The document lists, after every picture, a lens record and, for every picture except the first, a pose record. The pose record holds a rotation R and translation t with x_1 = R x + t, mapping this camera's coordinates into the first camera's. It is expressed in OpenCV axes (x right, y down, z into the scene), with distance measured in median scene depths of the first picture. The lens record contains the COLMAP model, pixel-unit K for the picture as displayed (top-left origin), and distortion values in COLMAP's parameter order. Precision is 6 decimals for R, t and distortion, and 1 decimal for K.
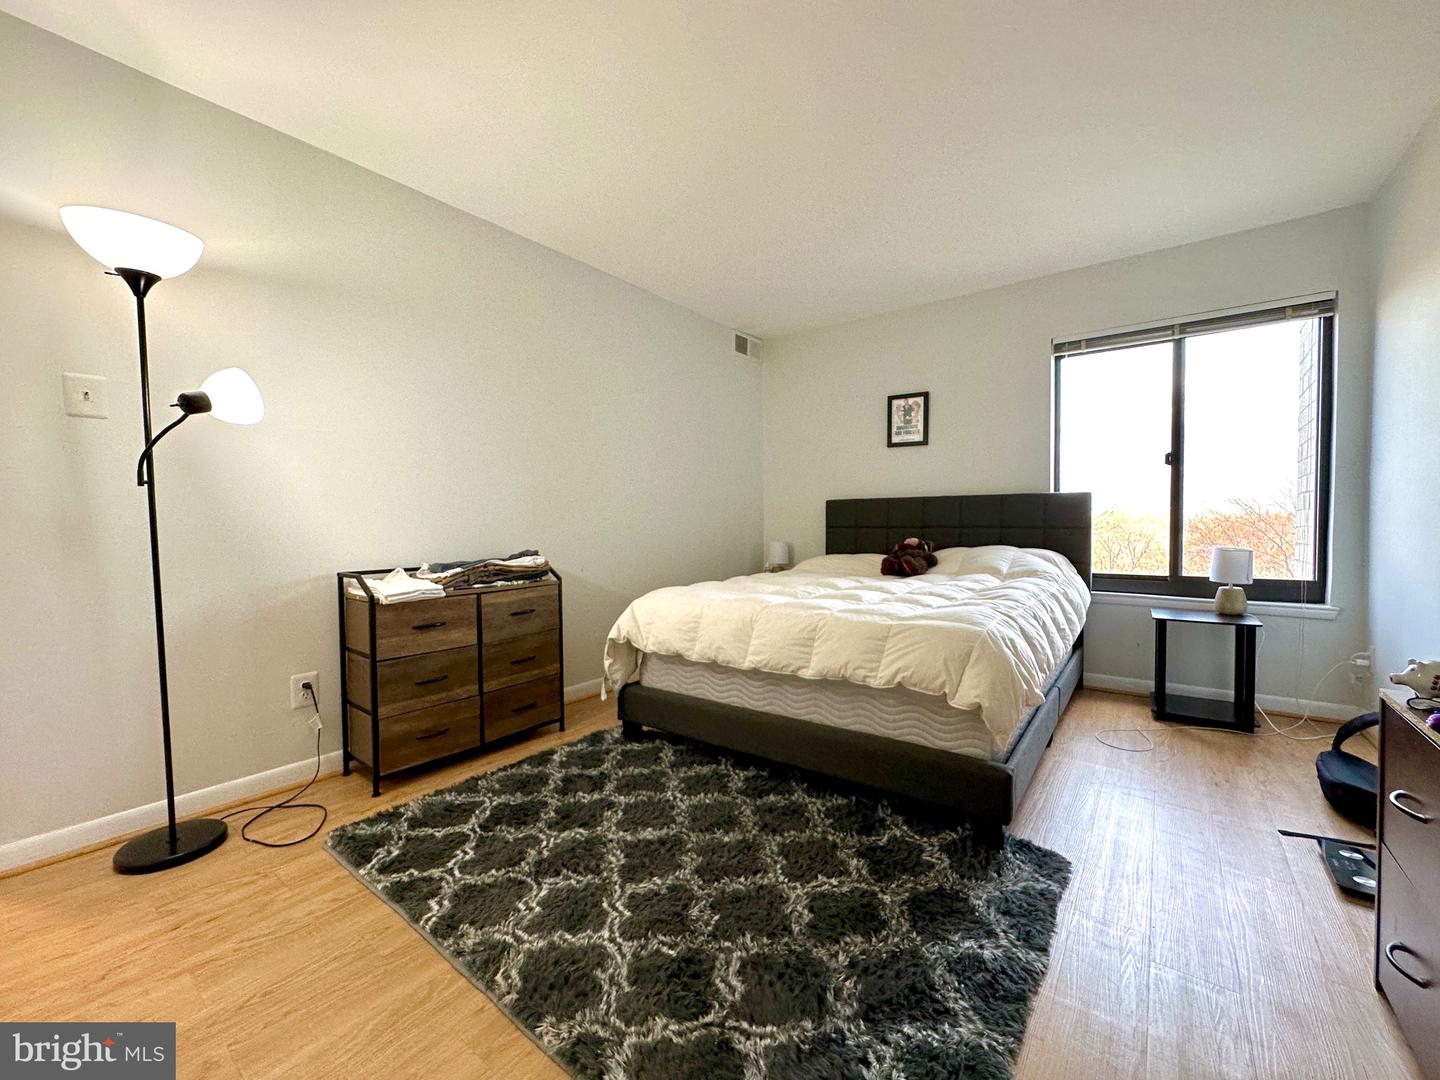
lens RADIAL K [[575.3, 0, 719.7], [0, 575.3, 537.8], [0, 0, 1]] dist [-0.001431, -0.000053]
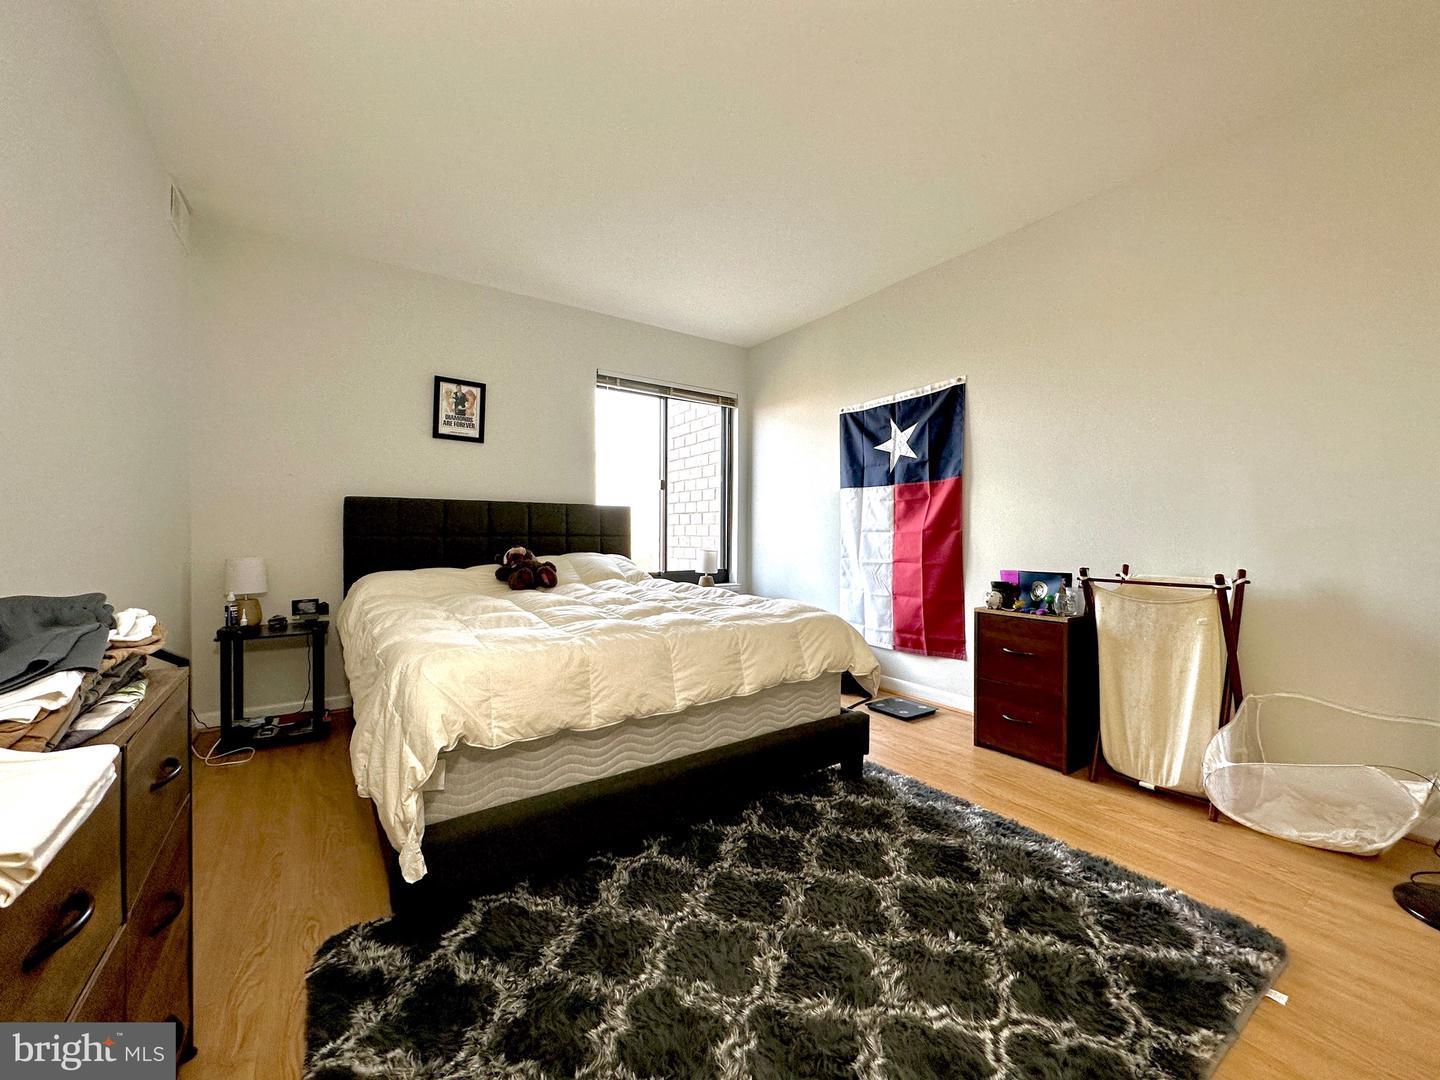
lens RADIAL K [[575.3, 0, 719.7], [0, 575.3, 537.8], [0, 0, 1]] dist [-0.001431, -0.000053]
pose [[0.308787, 0.001491, 0.951130, -0.599172], [0.019999, 0.999768, -0.008059, -0.000891], [-0.950921, 0.021510, 0.308685, 0.609617]]
